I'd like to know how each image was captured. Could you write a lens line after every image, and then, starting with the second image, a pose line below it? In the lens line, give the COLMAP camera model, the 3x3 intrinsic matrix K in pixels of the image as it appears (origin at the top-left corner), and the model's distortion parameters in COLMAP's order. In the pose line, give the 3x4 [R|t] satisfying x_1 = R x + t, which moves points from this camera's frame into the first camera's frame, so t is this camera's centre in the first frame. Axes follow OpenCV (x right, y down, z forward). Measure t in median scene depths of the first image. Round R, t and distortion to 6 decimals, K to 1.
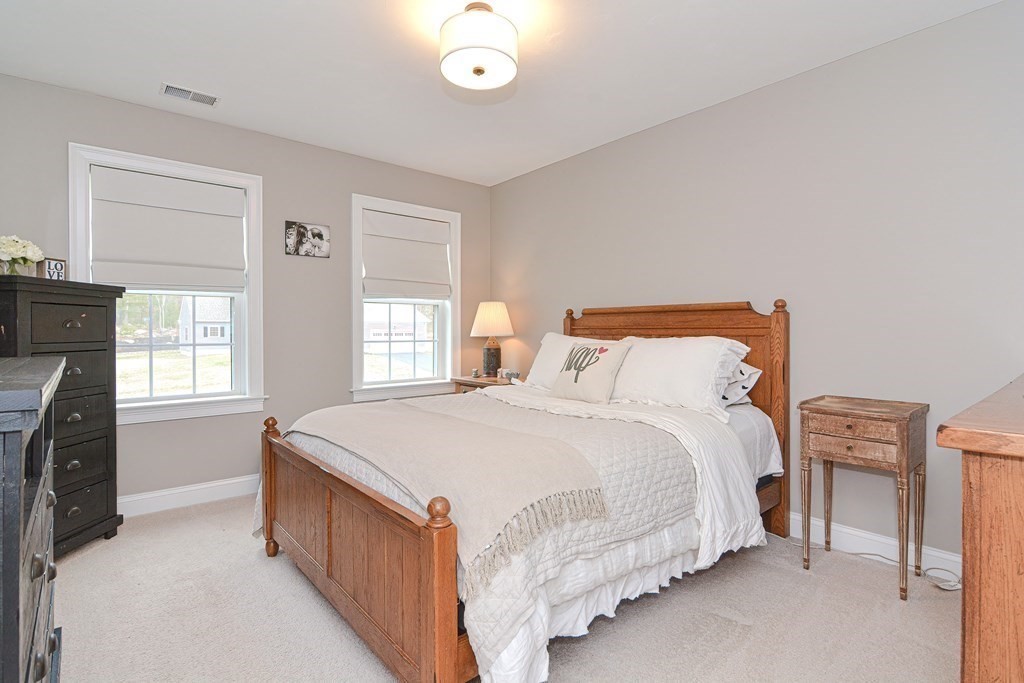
lens RADIAL K [[498.6, 0, 506.3], [0, 498.6, 333.9], [0, 0, 1]] dist [-0.000748, -0.000048]
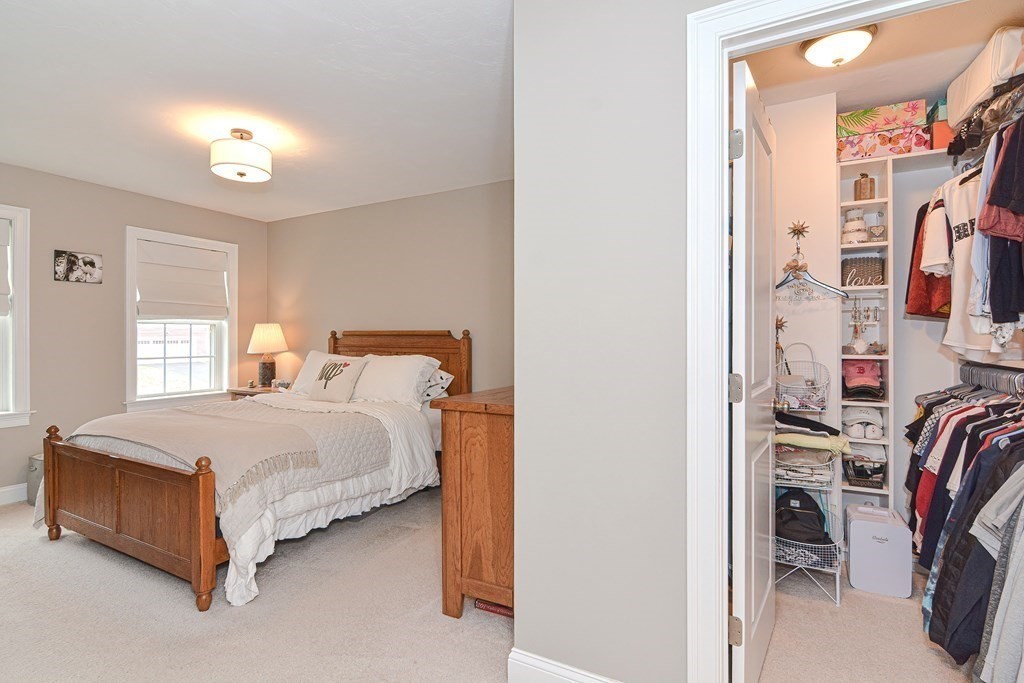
lens RADIAL K [[496.3, 0, 505.9], [0, 496.3, 336.9], [0, 0, 1]] dist [0.000024, -0.008915]
pose [[0.928762, 0.002338, 0.370669, 0.077087], [0.000103, 0.999978, -0.006565, -0.029737], [-0.370676, 0.006135, 0.928742, -0.378125]]
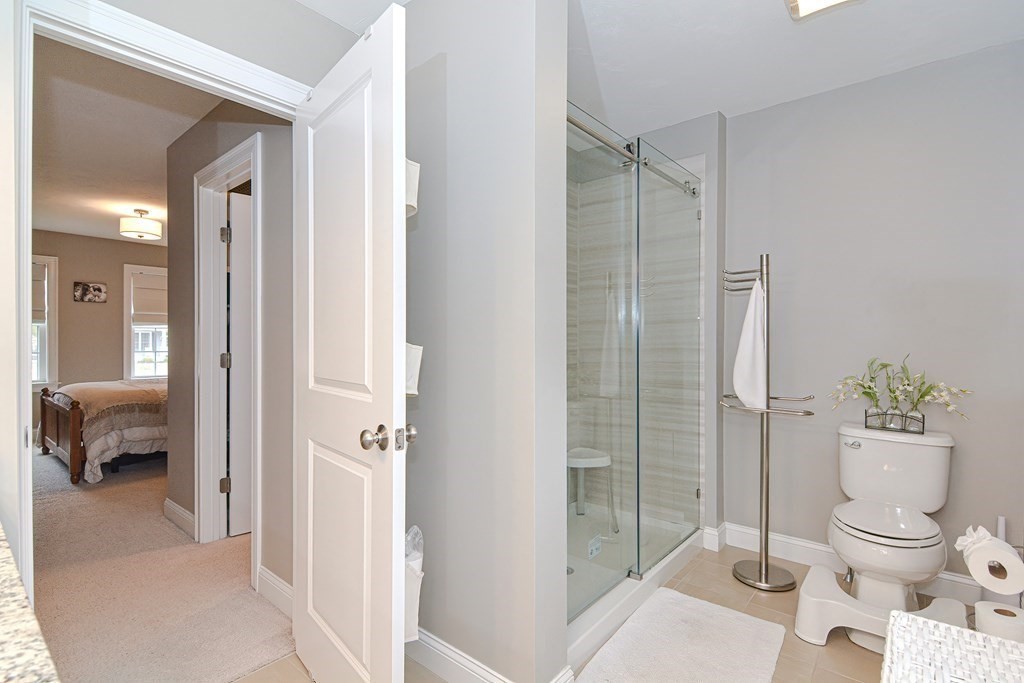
lens RADIAL K [[498.6, 0, 506.3], [0, 498.6, 333.9], [0, 0, 1]] dist [-0.000748, -0.000048]
pose [[0.985983, 0.002868, 0.166822, 0.773649], [0.000115, 0.999840, -0.017865, -0.015186], [-0.166847, 0.017634, 0.985825, -0.986977]]
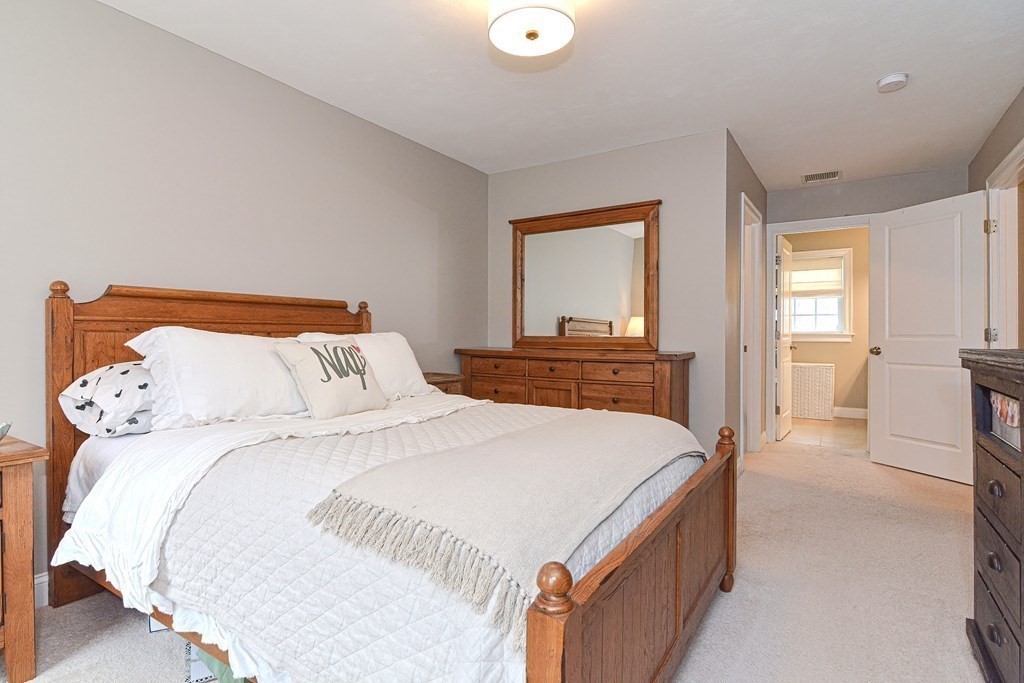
lens RADIAL K [[517.5, 0, 506.6], [0, 517.5, 339.0], [0, 0, 1]] dist [-0.001073, -0.000997]
pose [[-0.299264, -0.009122, 0.954127, -0.589113], [0.004315, 0.999931, 0.010913, 0.006385], [-0.954161, 0.007383, -0.299204, 0.840923]]
